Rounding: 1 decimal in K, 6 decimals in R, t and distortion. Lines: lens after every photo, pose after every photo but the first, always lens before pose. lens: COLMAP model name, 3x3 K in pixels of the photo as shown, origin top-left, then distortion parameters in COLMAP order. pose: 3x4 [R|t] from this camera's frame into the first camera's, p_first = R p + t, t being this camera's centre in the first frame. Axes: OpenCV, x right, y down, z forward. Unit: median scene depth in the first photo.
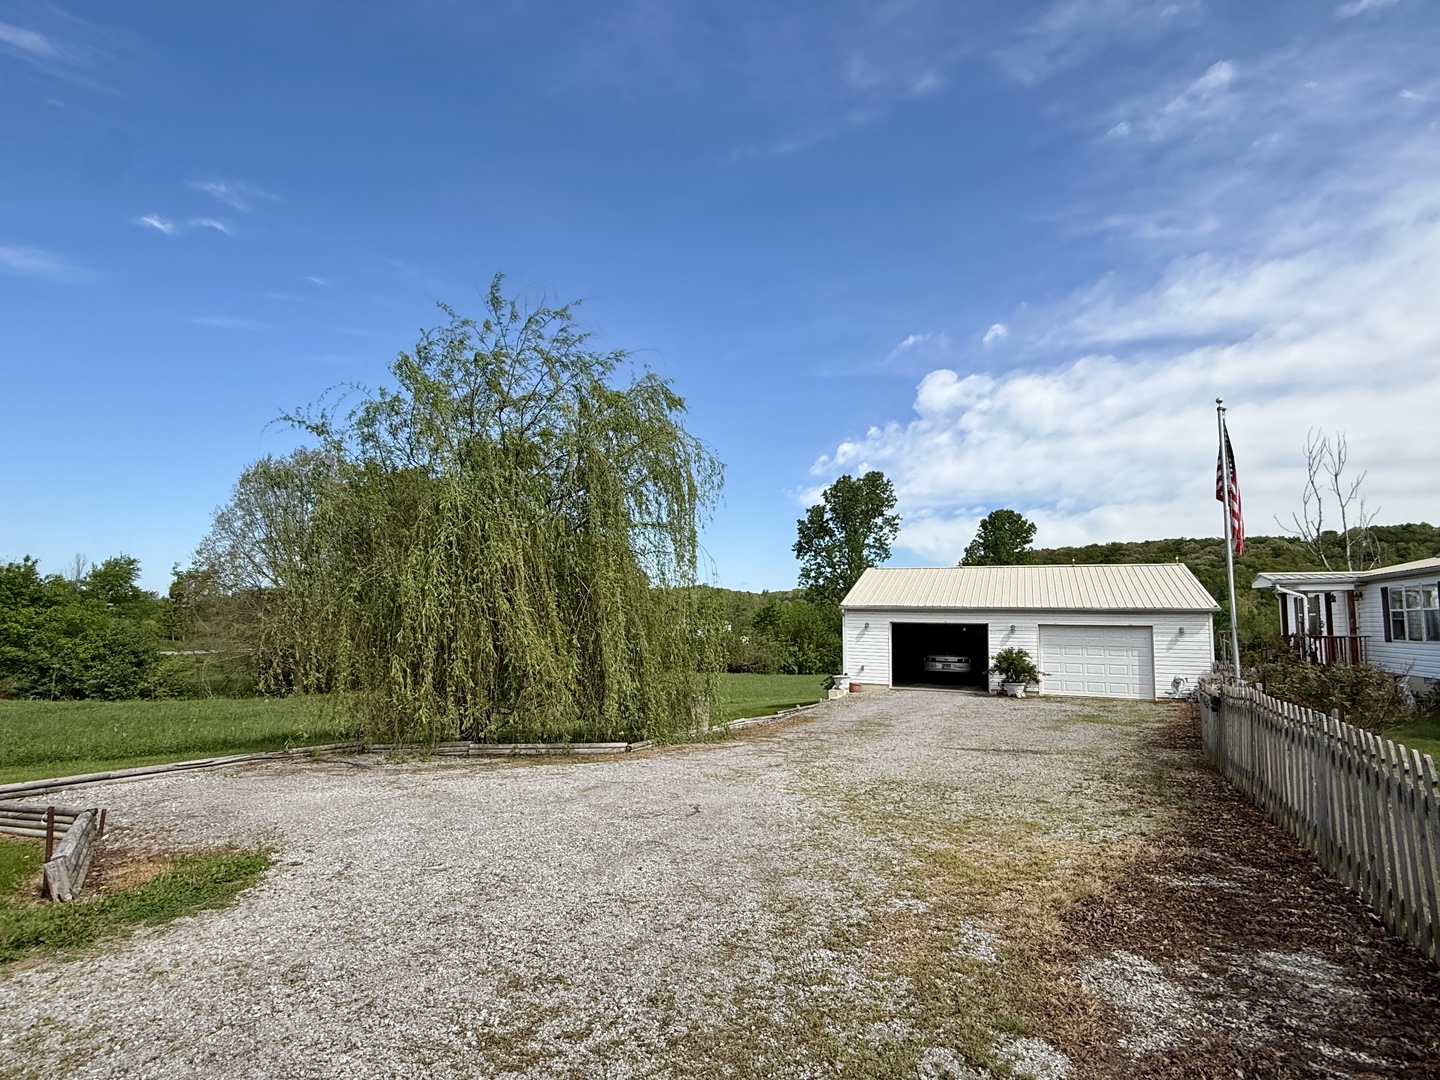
lens RADIAL K [[749.0, 0, 714.9], [0, 749.0, 546.7], [0, 0, 1]] dist [-0.000801, 0.000236]
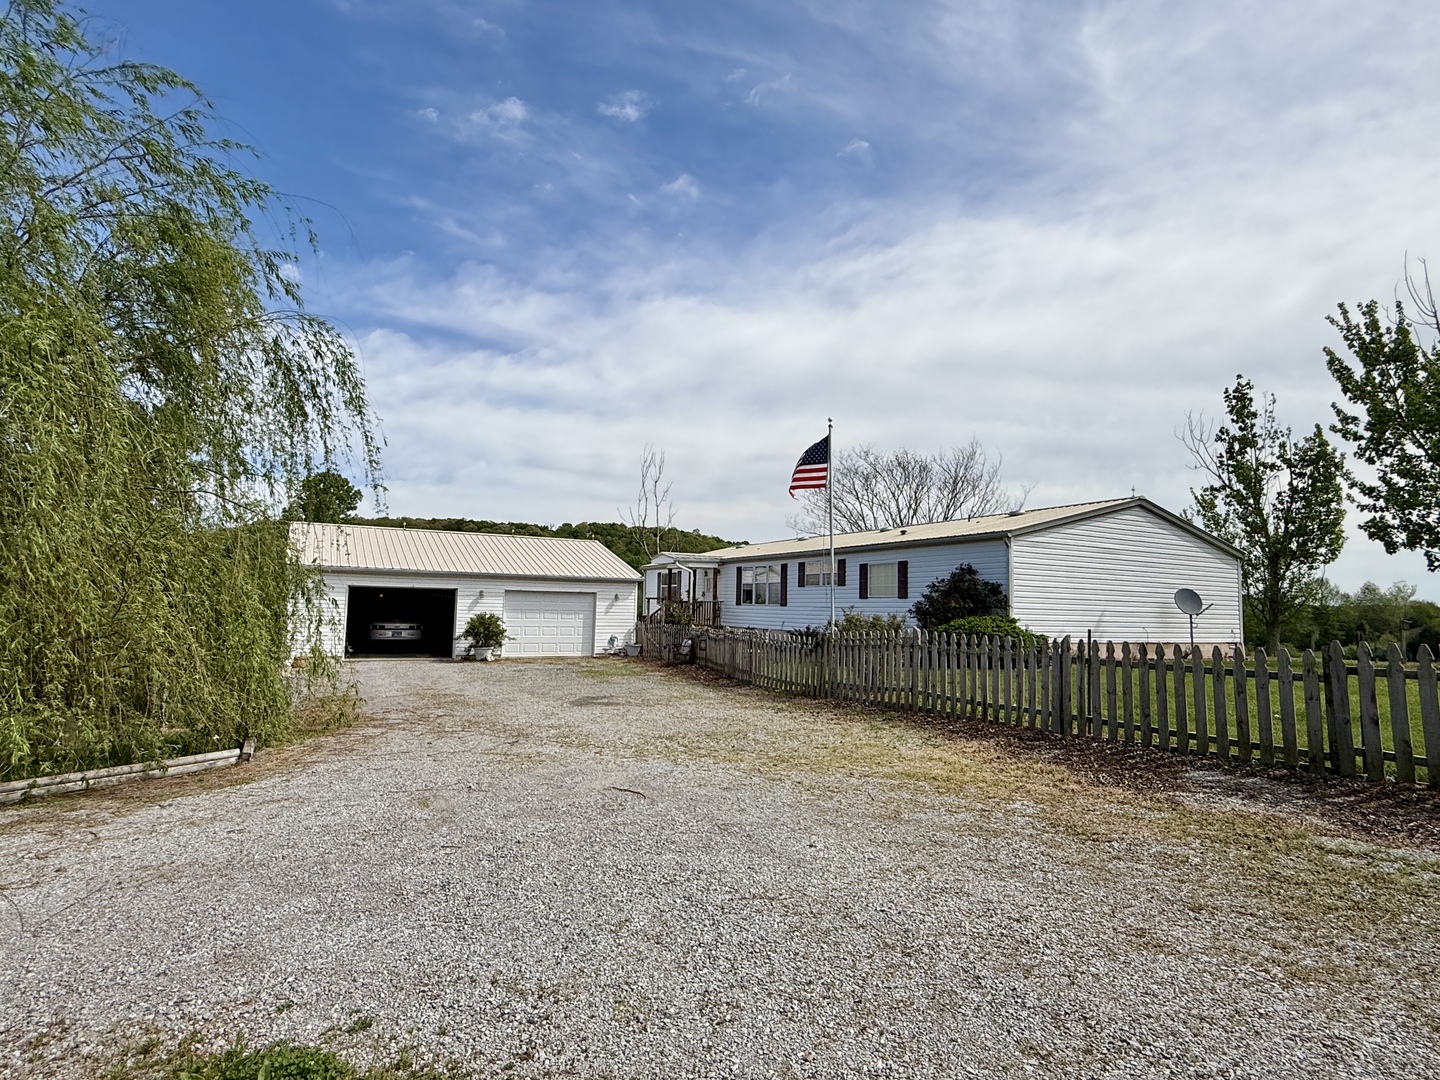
lens RADIAL K [[749.0, 0, 714.9], [0, 749.0, 546.7], [0, 0, 1]] dist [-0.000801, 0.000236]
pose [[0.624218, 0.059247, 0.779001, -0.182157], [-0.089528, 0.995976, -0.004009, 0.020420], [-0.776104, -0.067240, 0.627010, 0.118590]]
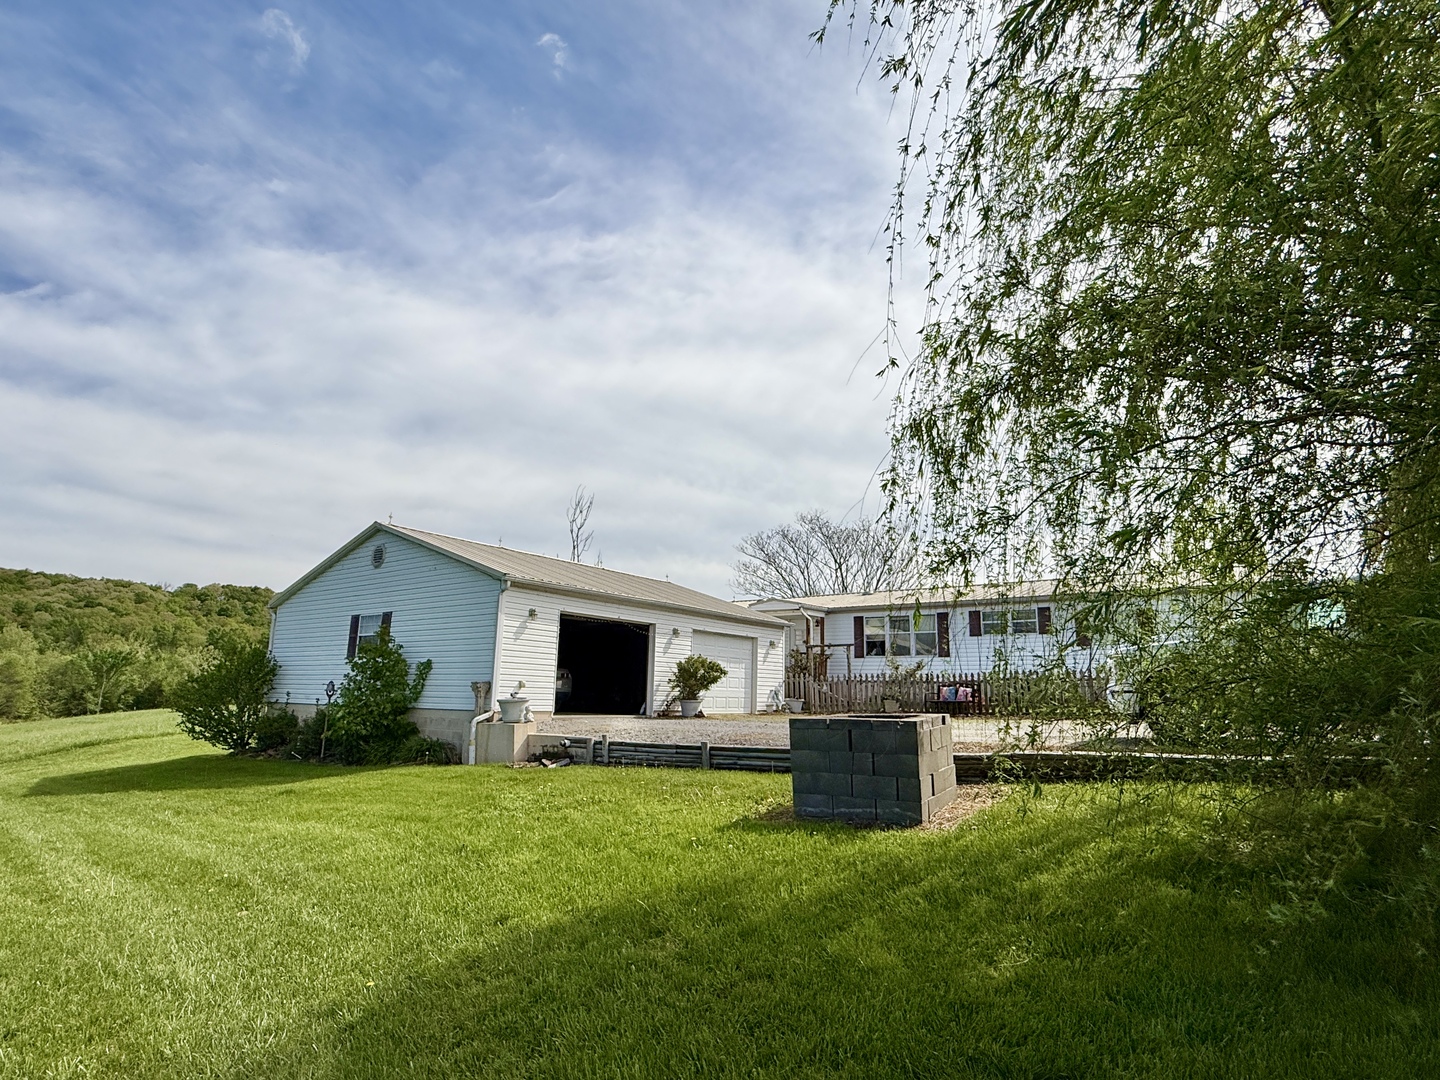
lens RADIAL K [[749.0, 0, 714.9], [0, 749.0, 546.7], [0, 0, 1]] dist [-0.000801, 0.000236]
pose [[0.229344, 0.178656, 0.956809, -0.342984], [-0.114244, 0.981157, -0.155818, 0.129961], [-0.966618, -0.073574, 0.245433, 0.718178]]
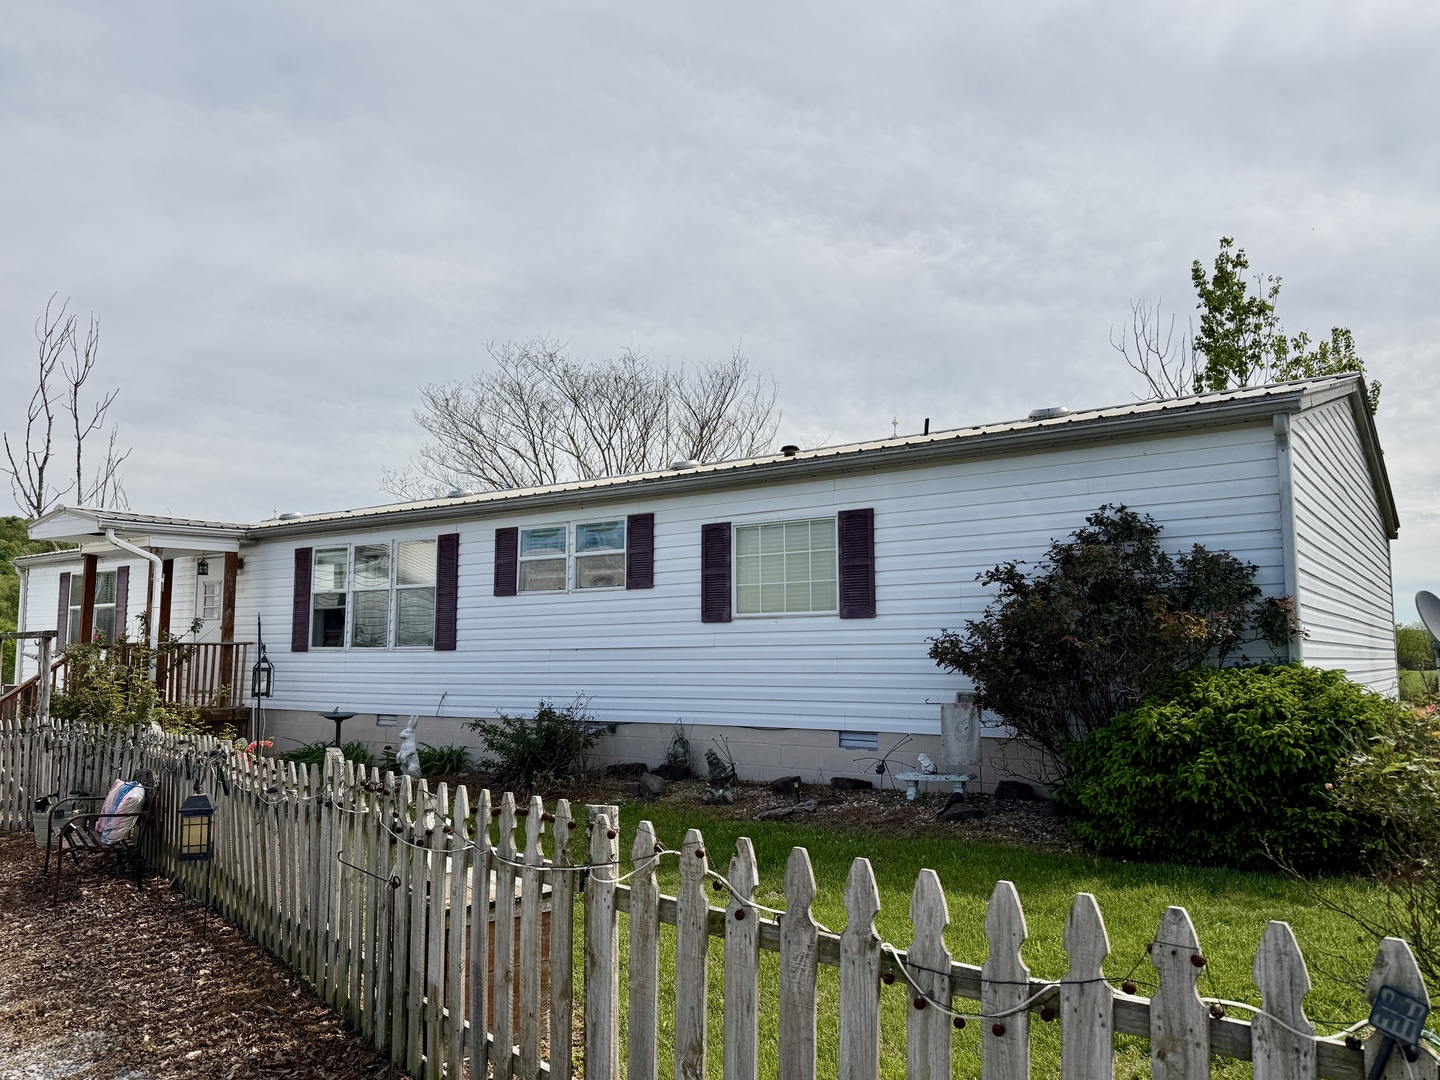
lens RADIAL K [[1037.9, 0, 744.4], [0, 1037.9, 545.1], [0, 0, 1]] dist [0.001419, -0.002294]
pose [[0.195119, 0.085315, 0.977062, 0.186169], [-0.091400, 0.993456, -0.068494, 0.057232], [-0.976512, -0.075939, 0.201640, 0.425408]]
